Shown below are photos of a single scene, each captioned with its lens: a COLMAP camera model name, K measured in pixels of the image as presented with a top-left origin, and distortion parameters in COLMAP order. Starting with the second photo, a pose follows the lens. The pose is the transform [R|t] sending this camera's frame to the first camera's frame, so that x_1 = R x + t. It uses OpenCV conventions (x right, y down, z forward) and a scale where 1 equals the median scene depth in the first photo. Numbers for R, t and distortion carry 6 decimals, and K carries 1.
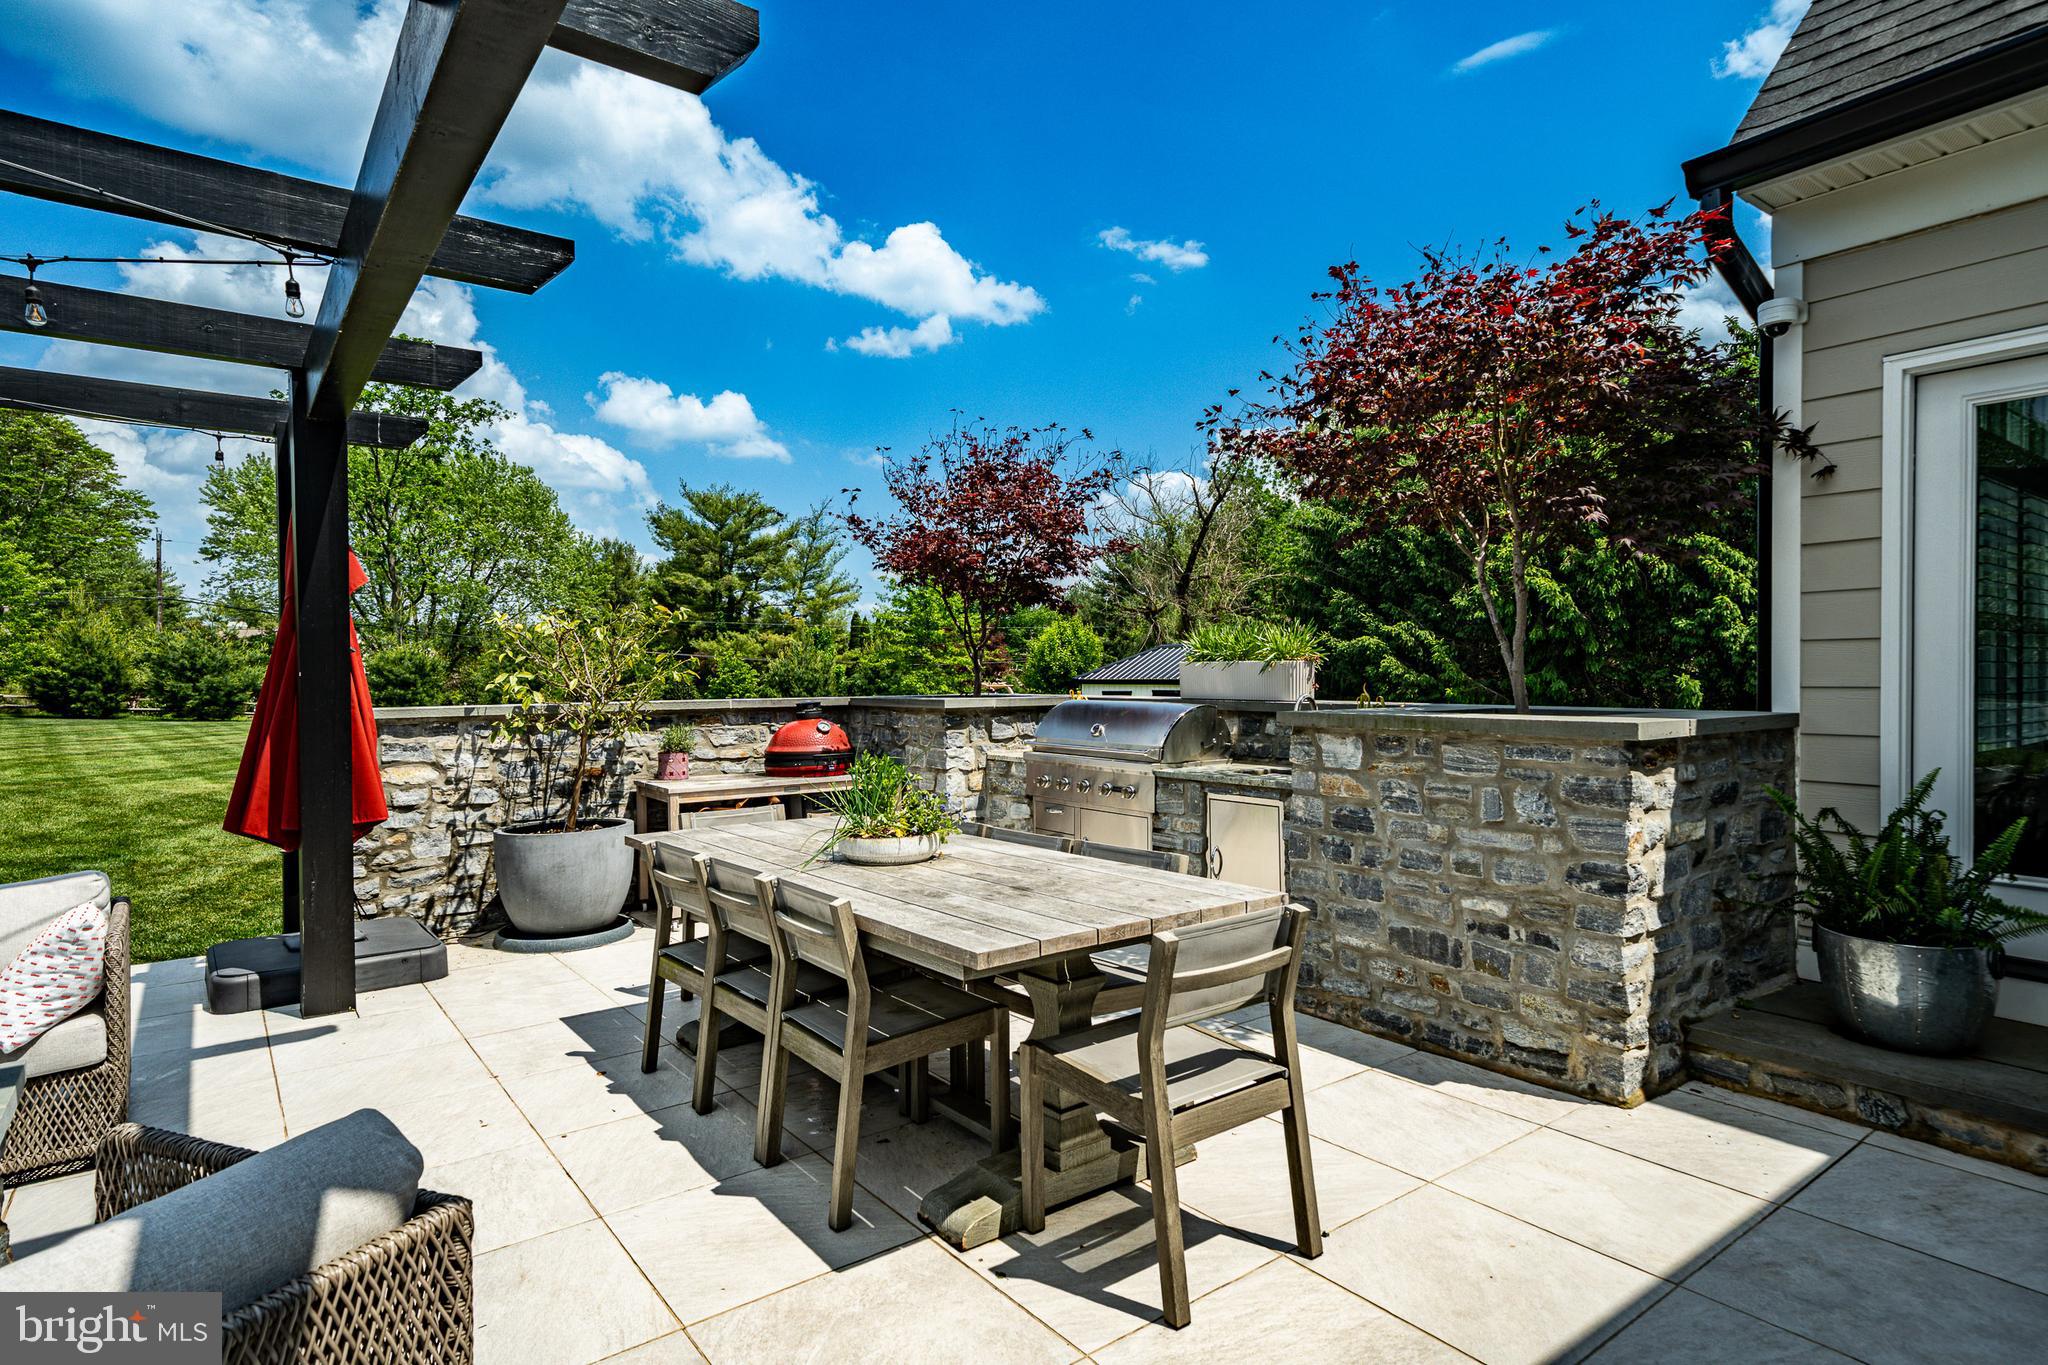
lens RADIAL K [[1072.1, 0, 1027.2], [0, 1072.1, 688.1], [0, 0, 1]] dist [0.018735, 0.001833]
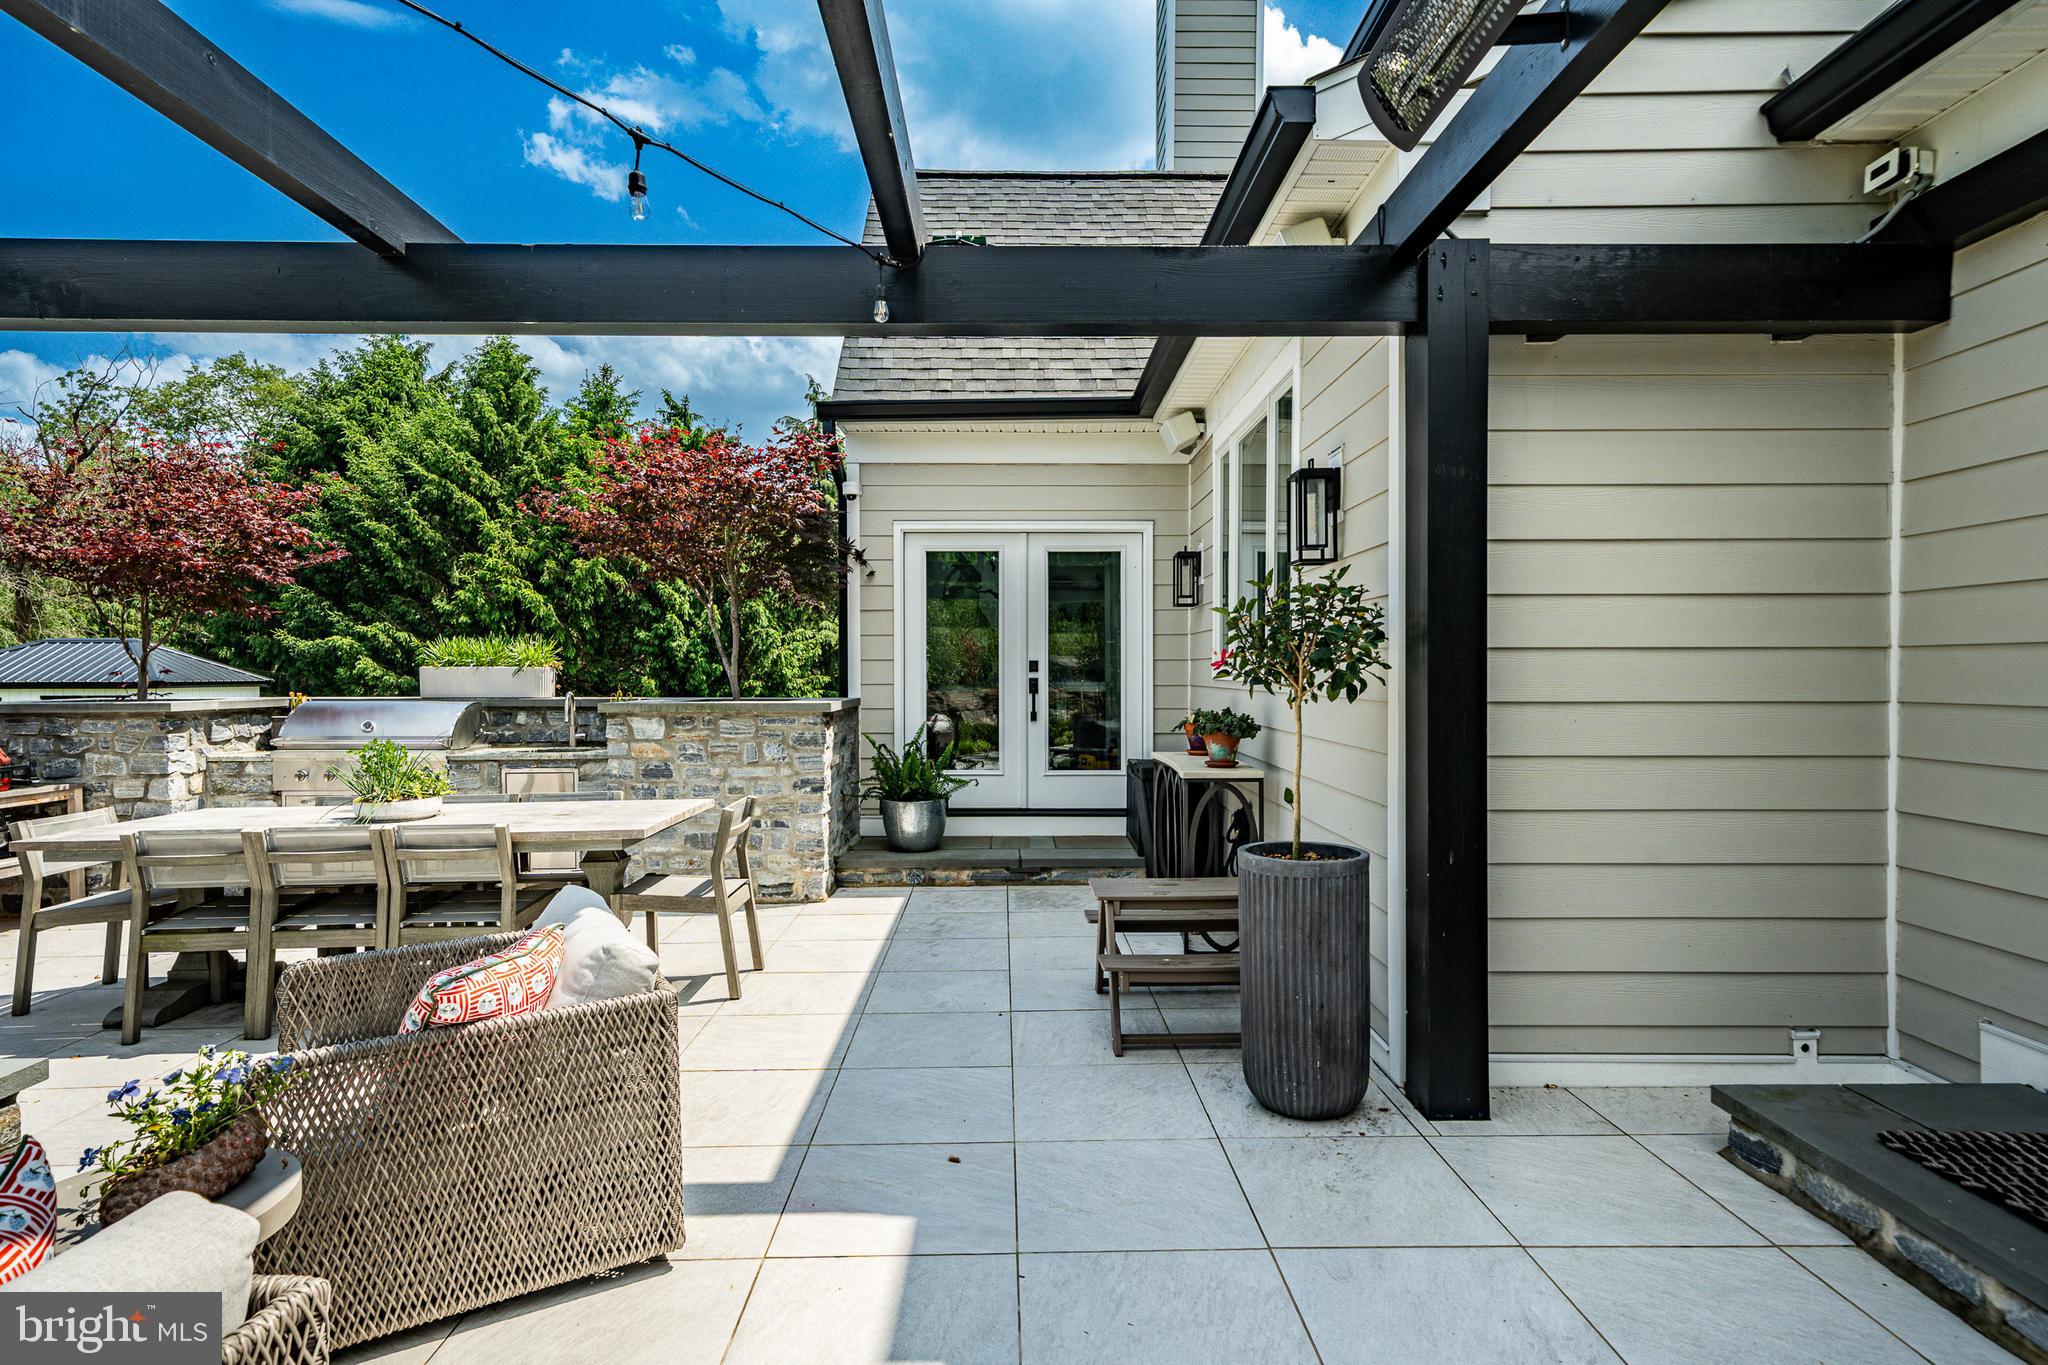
lens RADIAL K [[1072.1, 0, 1011.6], [0, 1072.1, 689.5], [0, 0, 1]] dist [0.018735, 0.001833]
pose [[0.598098, -0.009836, 0.801363, -0.401932], [0.009725, 0.999940, 0.005015, 0.000740], [-0.801364, 0.004794, 0.598158, -0.217397]]
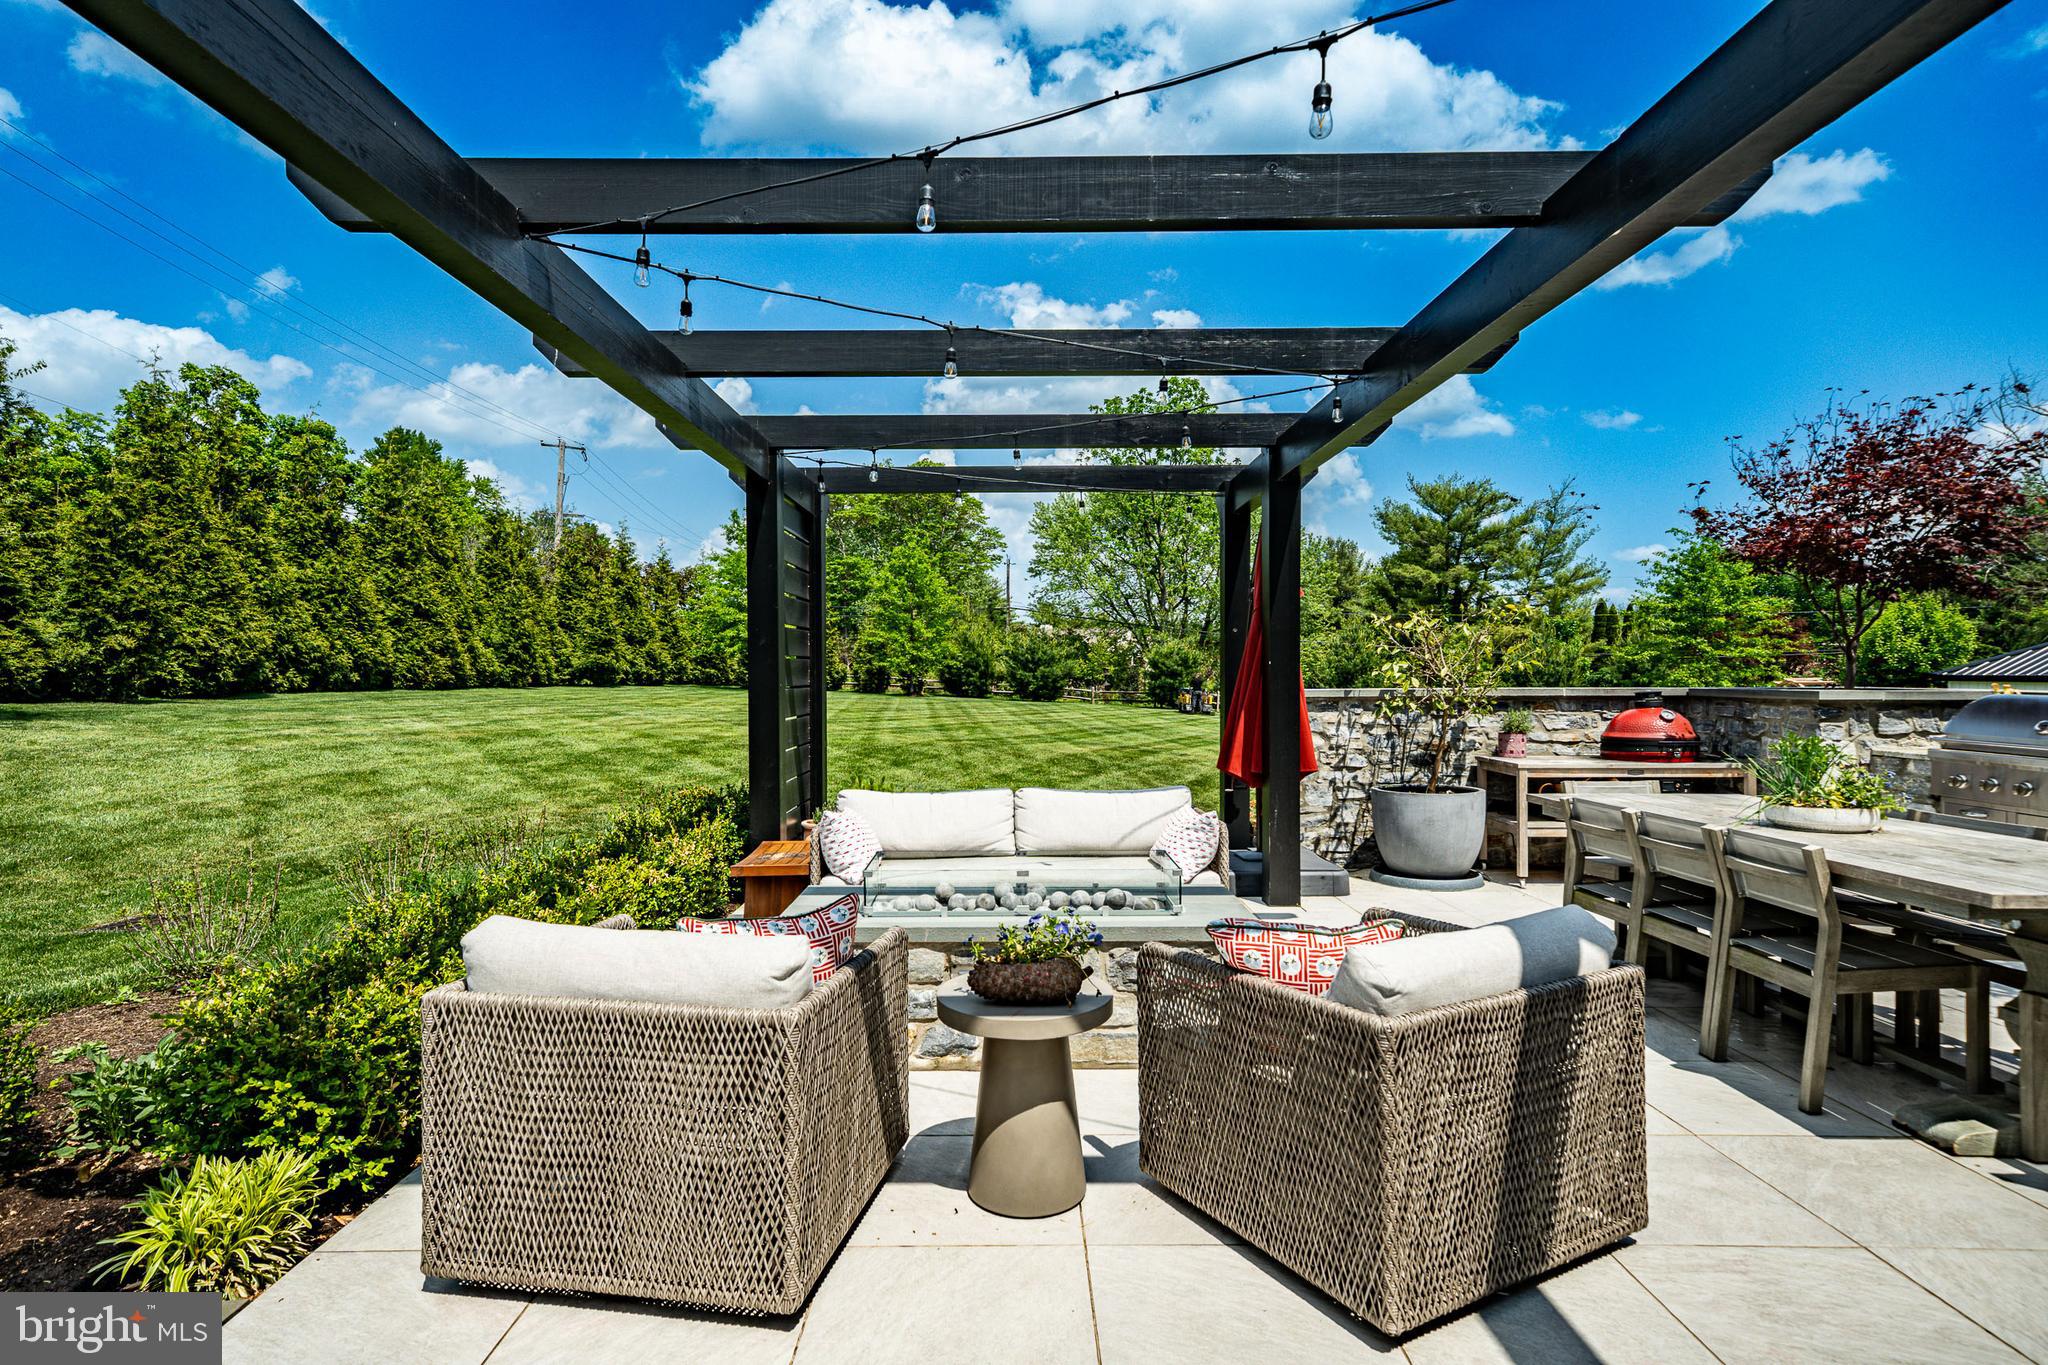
lens RADIAL K [[1072.1, 0, 1020.3], [0, 1072.1, 683.5], [0, 0, 1]] dist [0.018735, 0.001833]
pose [[0.799822, 0.013691, -0.600081, -0.064578], [-0.012676, 0.999902, 0.005917, 0.007111], [0.600103, 0.002874, 0.799917, -0.214112]]
